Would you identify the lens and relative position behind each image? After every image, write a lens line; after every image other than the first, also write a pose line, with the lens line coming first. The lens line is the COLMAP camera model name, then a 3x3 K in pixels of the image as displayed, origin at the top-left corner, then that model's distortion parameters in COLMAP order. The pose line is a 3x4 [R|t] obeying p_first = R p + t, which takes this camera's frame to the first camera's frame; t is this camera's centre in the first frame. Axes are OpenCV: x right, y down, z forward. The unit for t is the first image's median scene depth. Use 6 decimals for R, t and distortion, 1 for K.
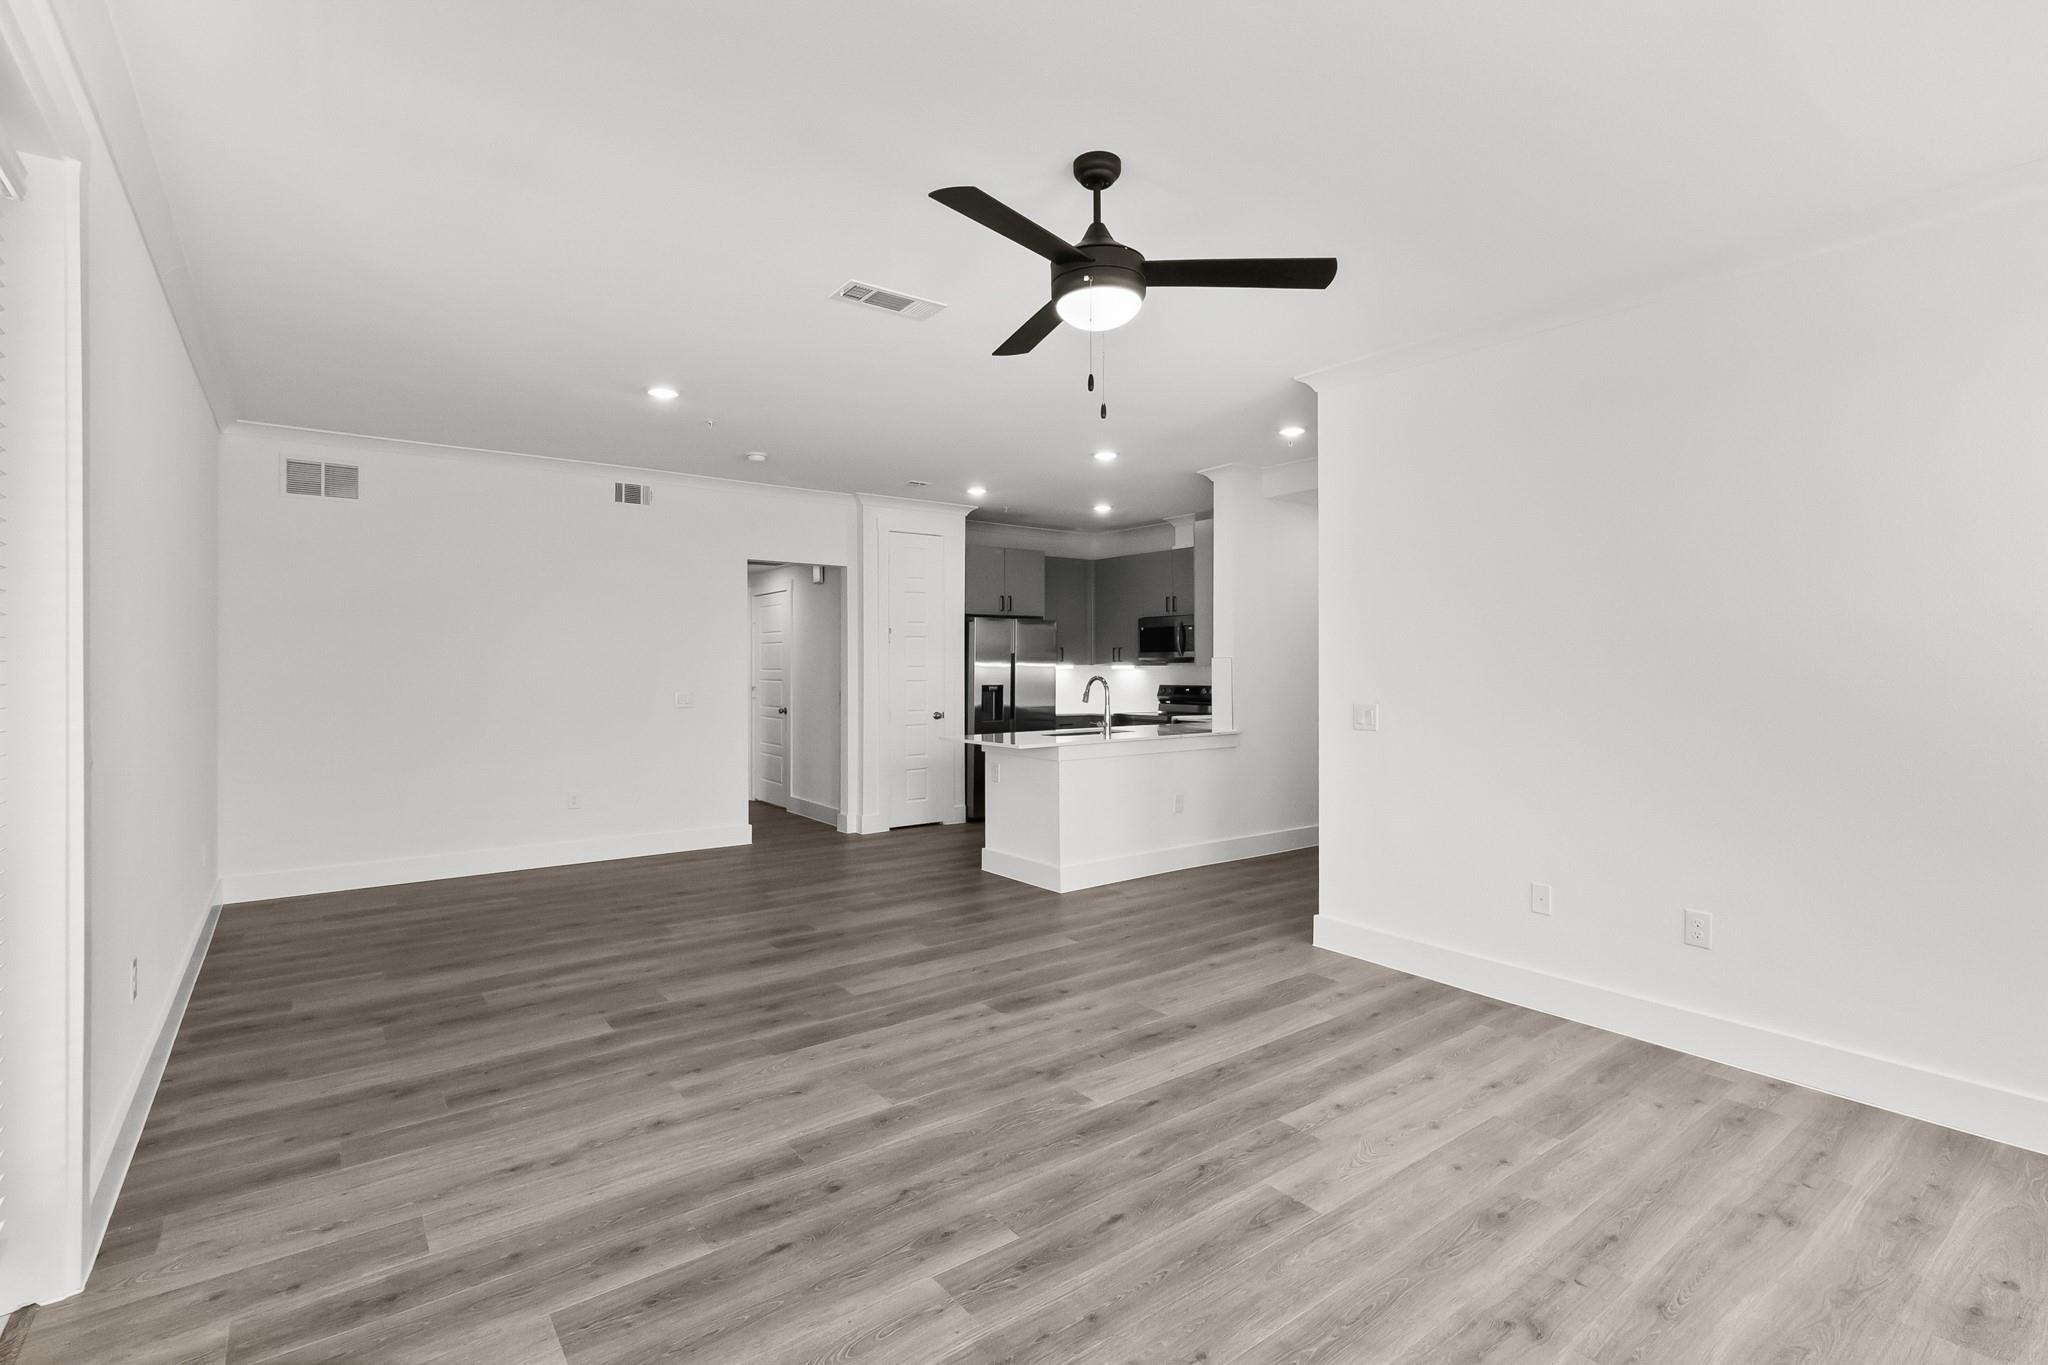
lens RADIAL K [[946.2, 0, 1031.3], [0, 946.2, 666.7], [0, 0, 1]] dist [0.002735, -0.000240]
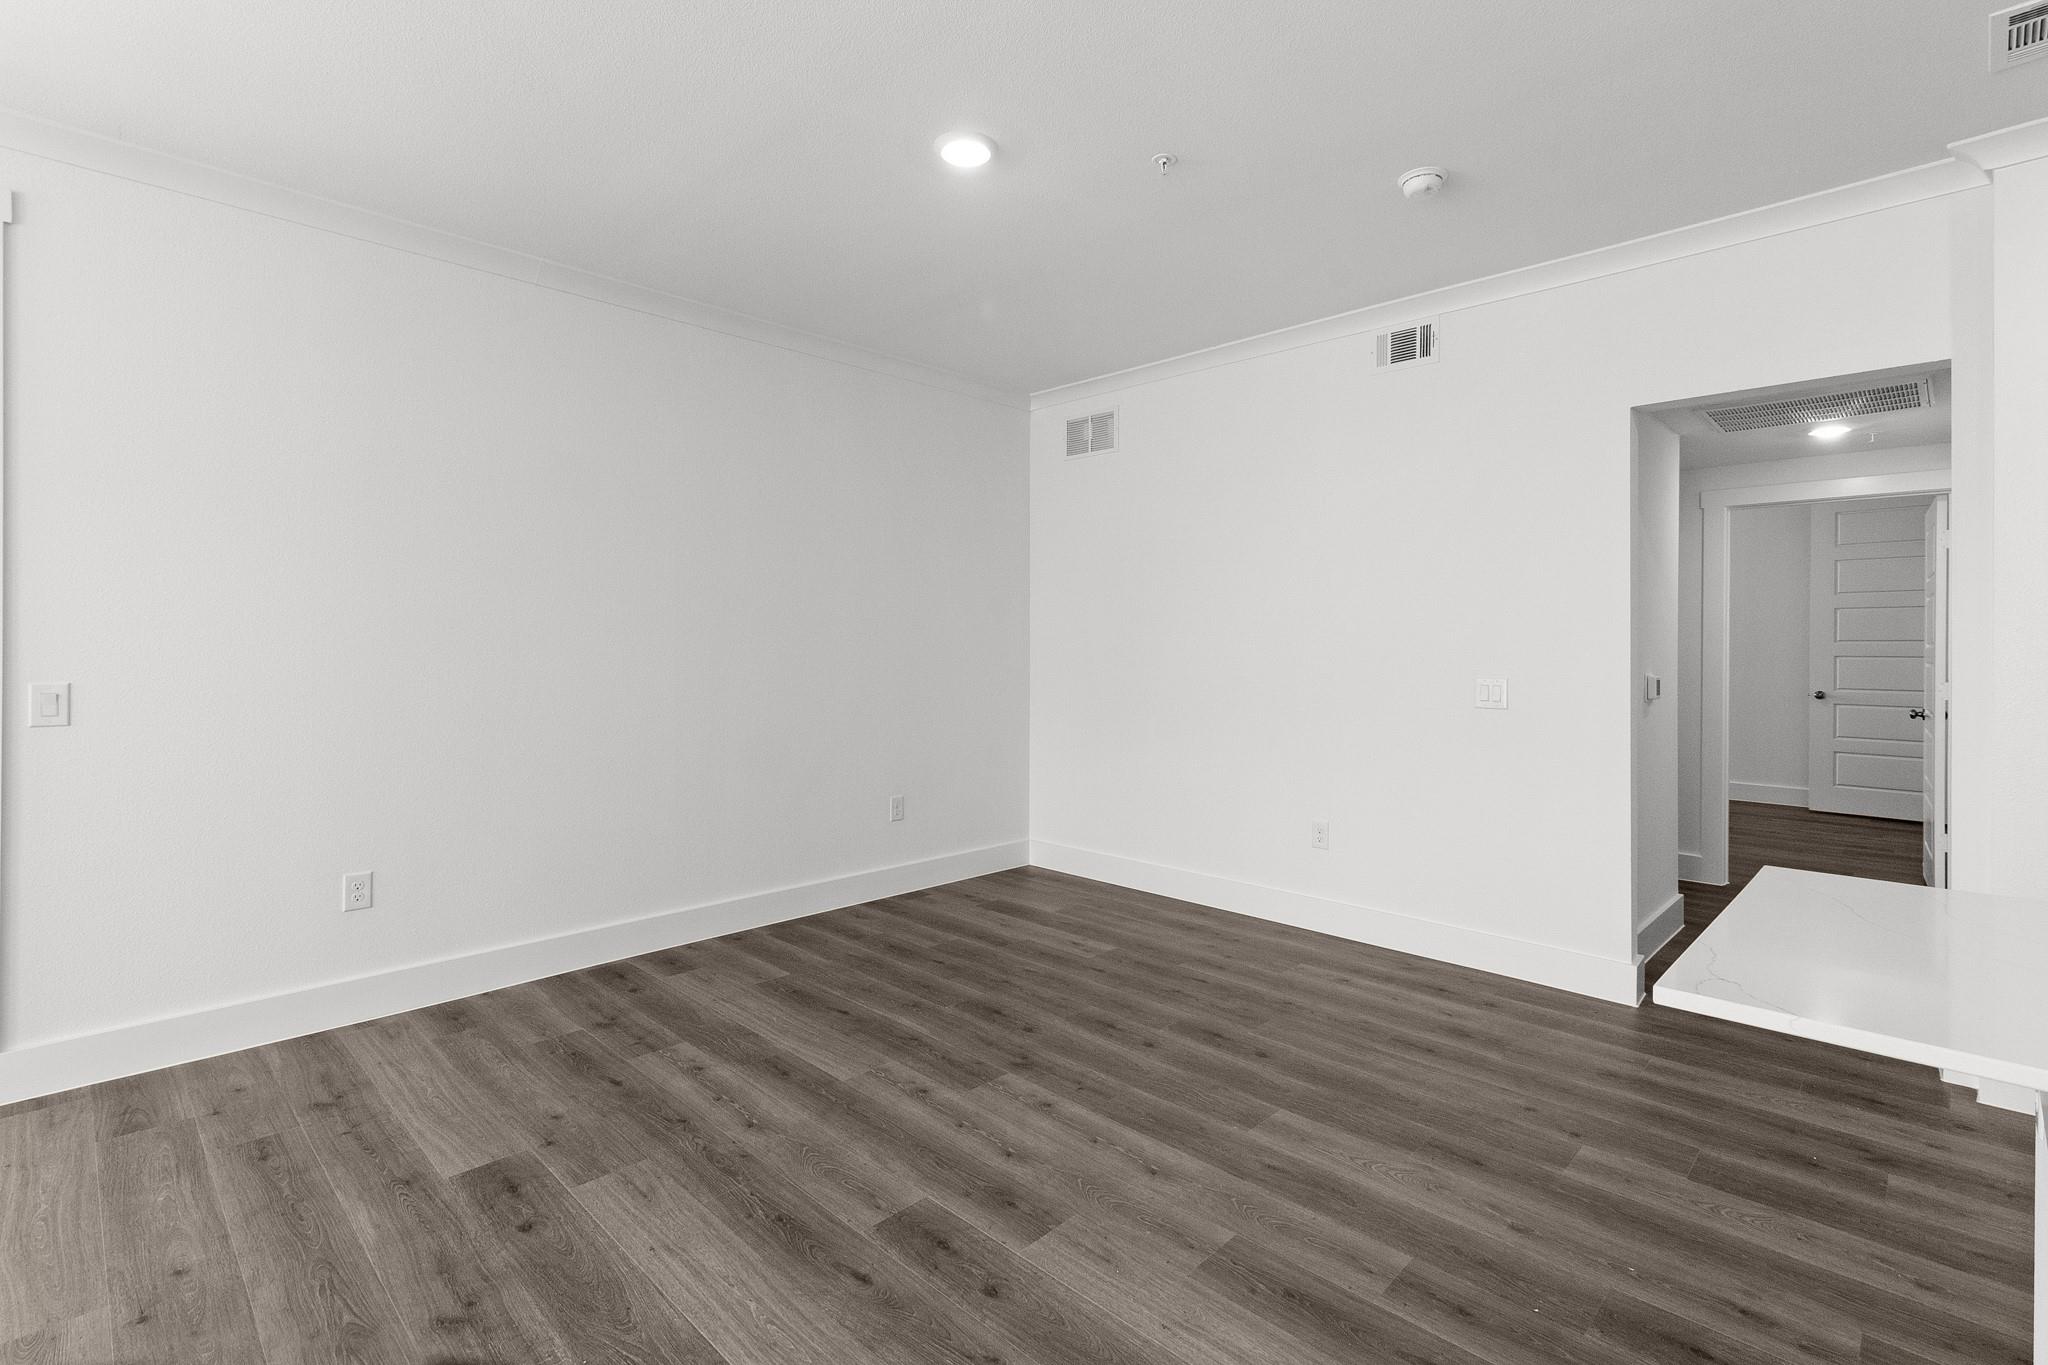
lens RADIAL K [[942.7, 0, 1030.9], [0, 942.7, 647.9], [0, 0, 1]] dist [0.003540, -0.000710]
pose [[0.150825, 0.001695, -0.988559, 0.257773], [-0.006392, 0.999979, 0.000739, 0.019136], [0.988540, 0.006208, 0.150833, 1.301115]]
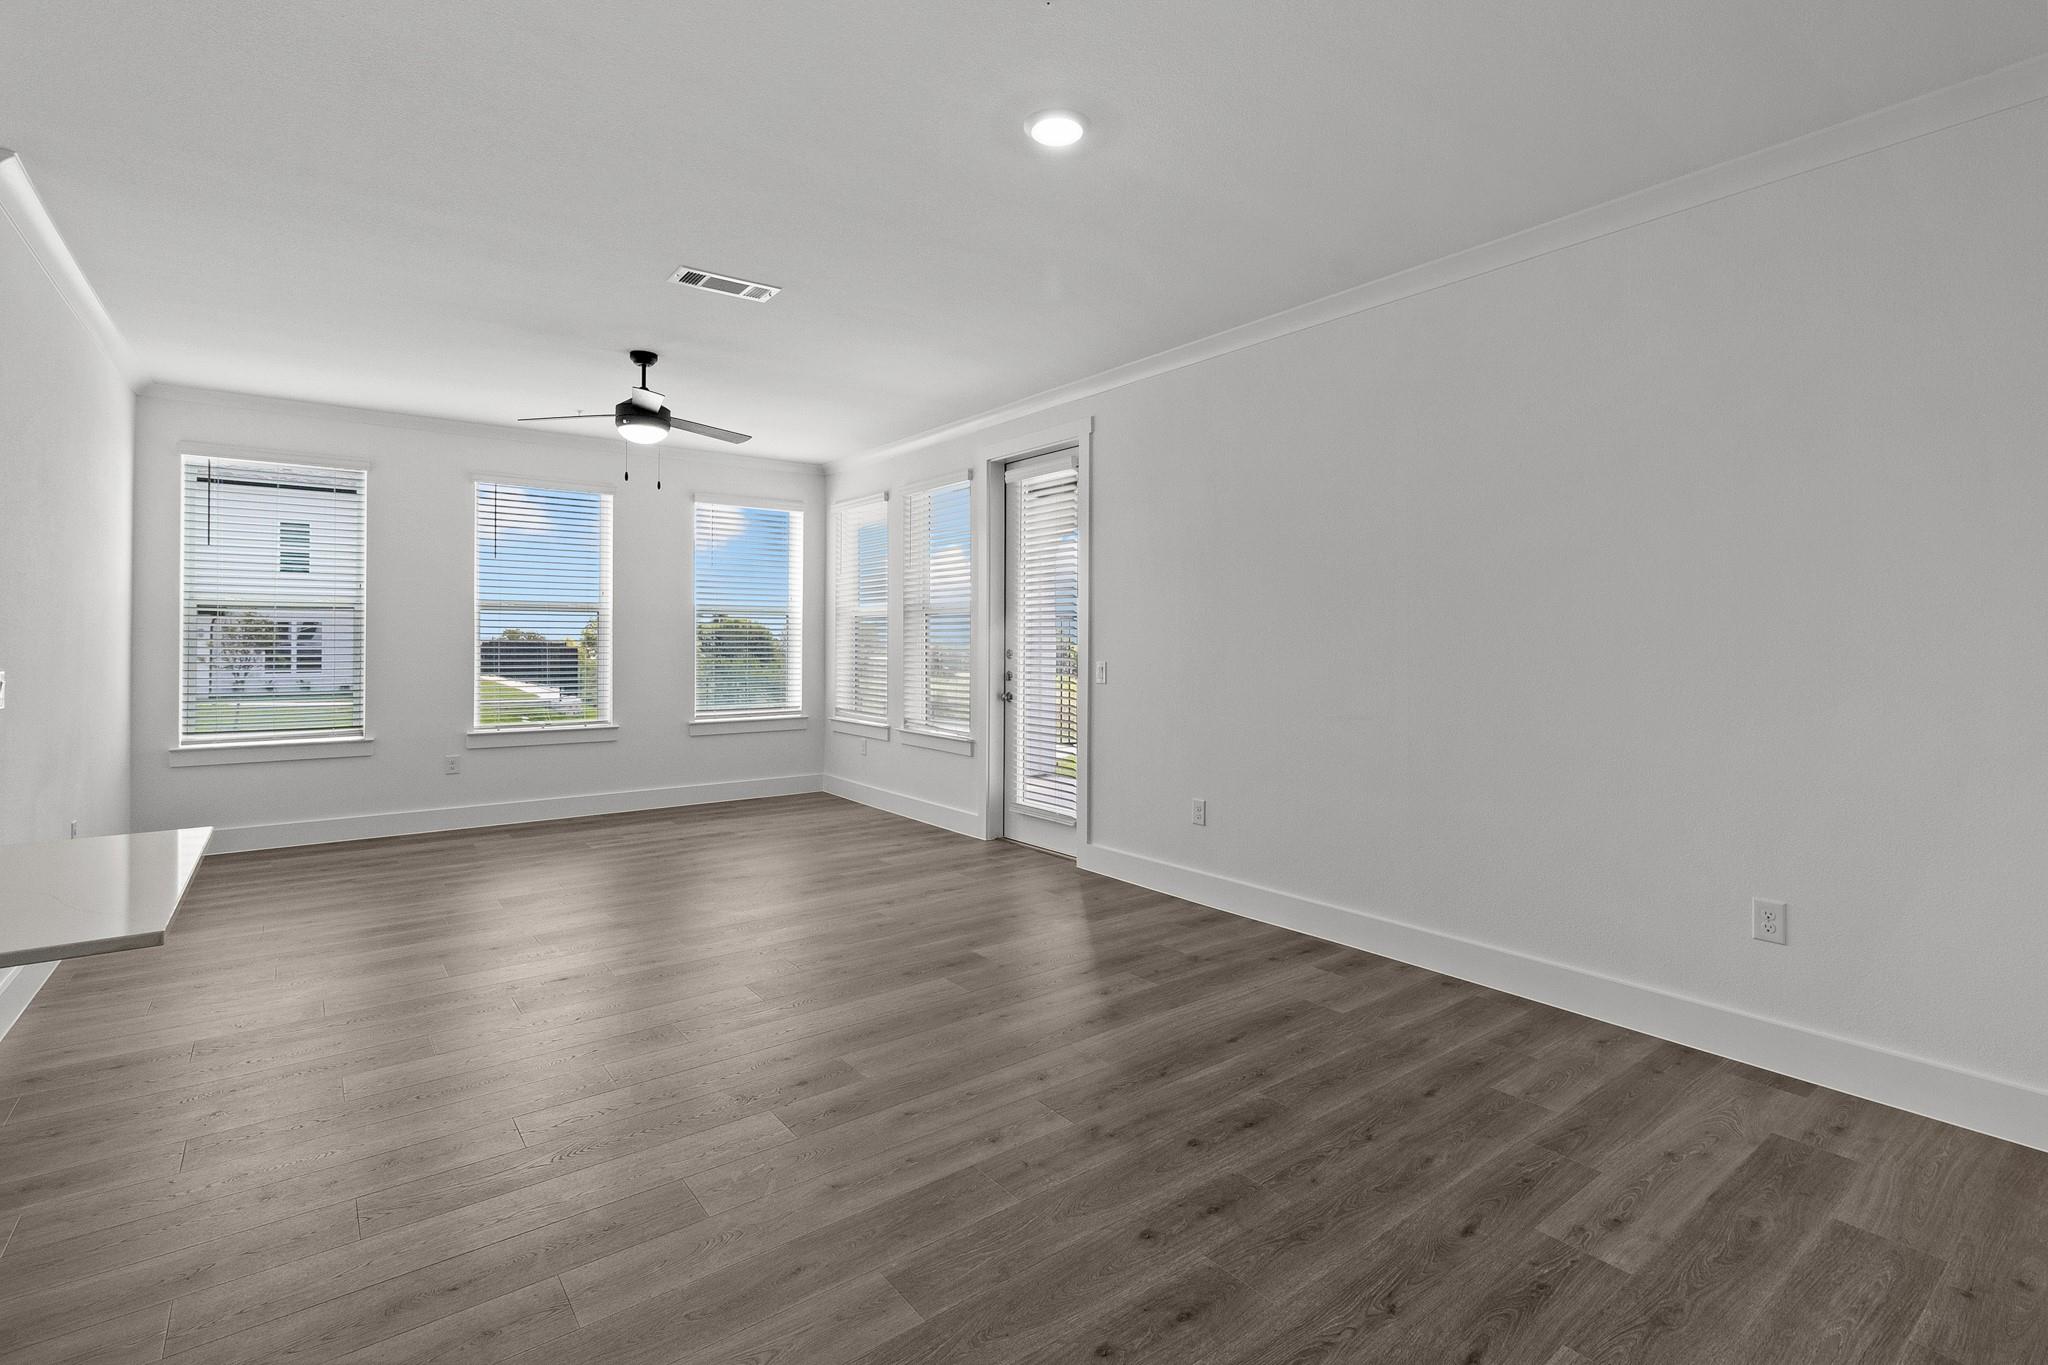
lens RADIAL K [[948.2, 0, 1034.7], [0, 948.2, 637.3], [0, 0, 1]] dist [-0.001493, 0.008303]
pose [[-0.999959, -0.001140, -0.008930, -0.506927], [-0.001143, 0.999999, 0.000297, 0.014499], [0.008929, 0.000307, -0.999960, 2.127048]]
